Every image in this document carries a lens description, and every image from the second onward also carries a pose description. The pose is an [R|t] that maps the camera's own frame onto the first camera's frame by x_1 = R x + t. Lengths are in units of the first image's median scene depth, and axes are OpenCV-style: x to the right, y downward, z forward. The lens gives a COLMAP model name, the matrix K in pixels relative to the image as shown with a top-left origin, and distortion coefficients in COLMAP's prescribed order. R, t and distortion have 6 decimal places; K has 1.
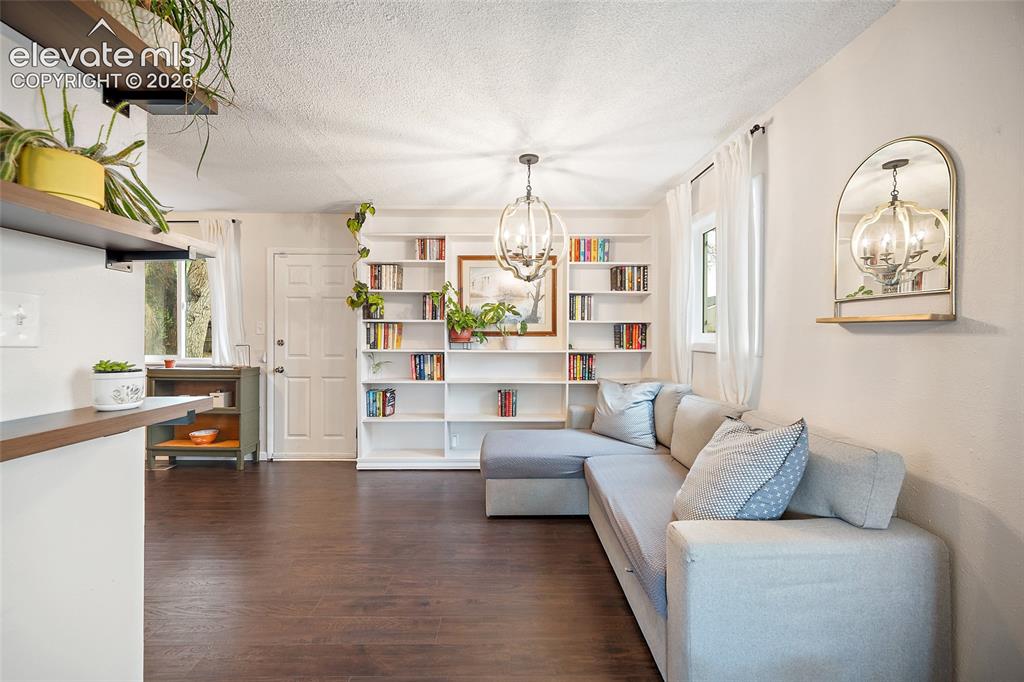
lens RADIAL K [[407.6, 0, 513.6], [0, 407.6, 332.8], [0, 0, 1]] dist [-0.000903, -0.000108]
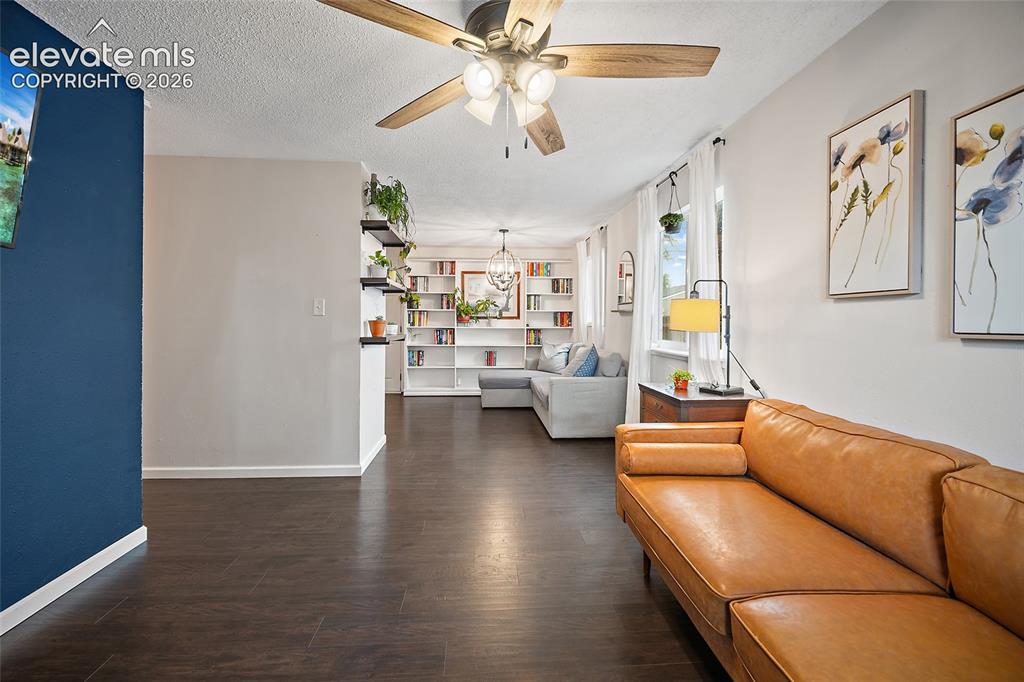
lens RADIAL K [[443.6, 0, 510.8], [0, 443.6, 323.2], [0, 0, 1]] dist [-0.000094, -0.000013]
pose [[0.998576, 0.003166, 0.053263, -0.031561], [-0.003370, 0.999987, 0.003744, 0.018493], [-0.053250, -0.003918, 0.998574, -0.870489]]
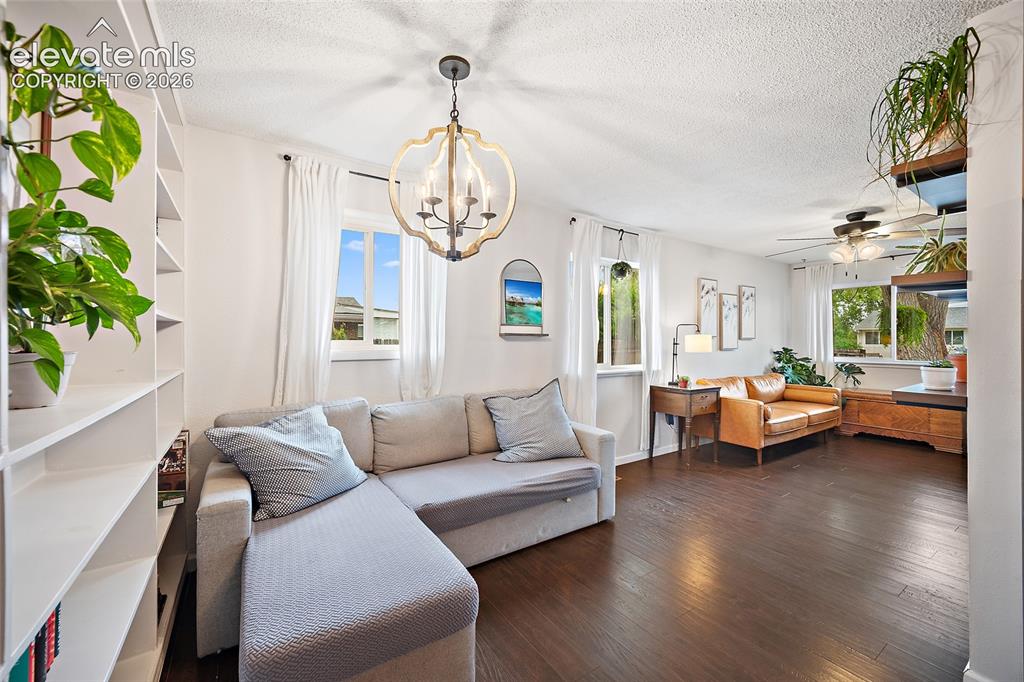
lens RADIAL K [[401.6, 0, 508.9], [0, 401.6, 339.0], [0, 0, 1]] dist [-0.000477, -0.000010]
pose [[-0.543258, 0.000928, 0.839565, -0.386785], [-0.004059, 0.999985, -0.003732, 0.000467], [-0.839556, -0.005436, -0.543246, 0.915590]]
